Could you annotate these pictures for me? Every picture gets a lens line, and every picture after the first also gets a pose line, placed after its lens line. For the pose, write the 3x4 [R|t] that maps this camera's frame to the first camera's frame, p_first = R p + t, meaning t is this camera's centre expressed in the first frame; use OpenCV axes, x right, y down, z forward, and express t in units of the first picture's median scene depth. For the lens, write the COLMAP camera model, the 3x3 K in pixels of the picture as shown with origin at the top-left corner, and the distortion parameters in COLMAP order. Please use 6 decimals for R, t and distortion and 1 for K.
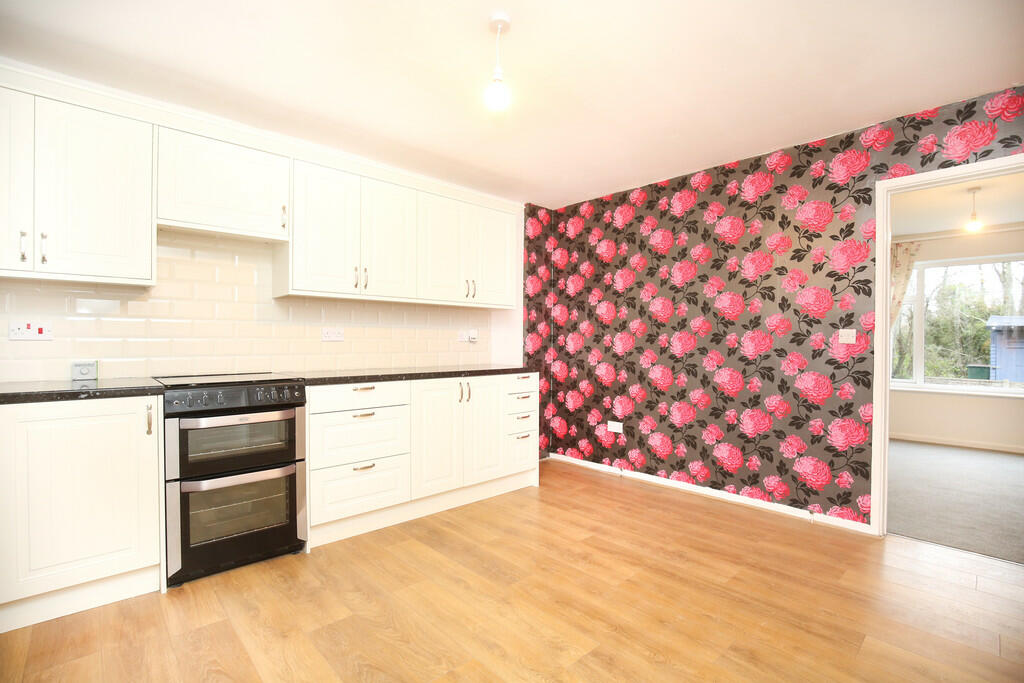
lens RADIAL K [[472.8, 0, 508.8], [0, 472.8, 345.9], [0, 0, 1]] dist [-0.022257, -0.000106]
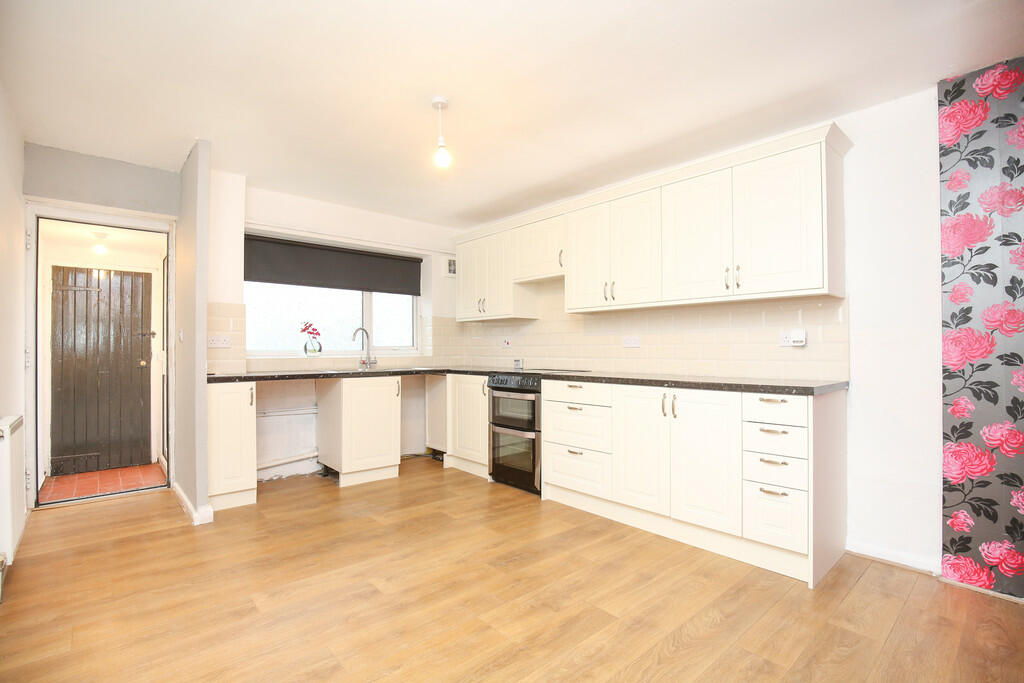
lens RADIAL K [[472.8, 0, 508.8], [0, 472.8, 345.9], [0, 0, 1]] dist [-0.022257, -0.000106]
pose [[-0.019979, -0.011538, -0.999734, 0.962619], [-0.008861, 0.999896, -0.011362, 0.003387], [0.999761, 0.008631, -0.020079, 0.916673]]
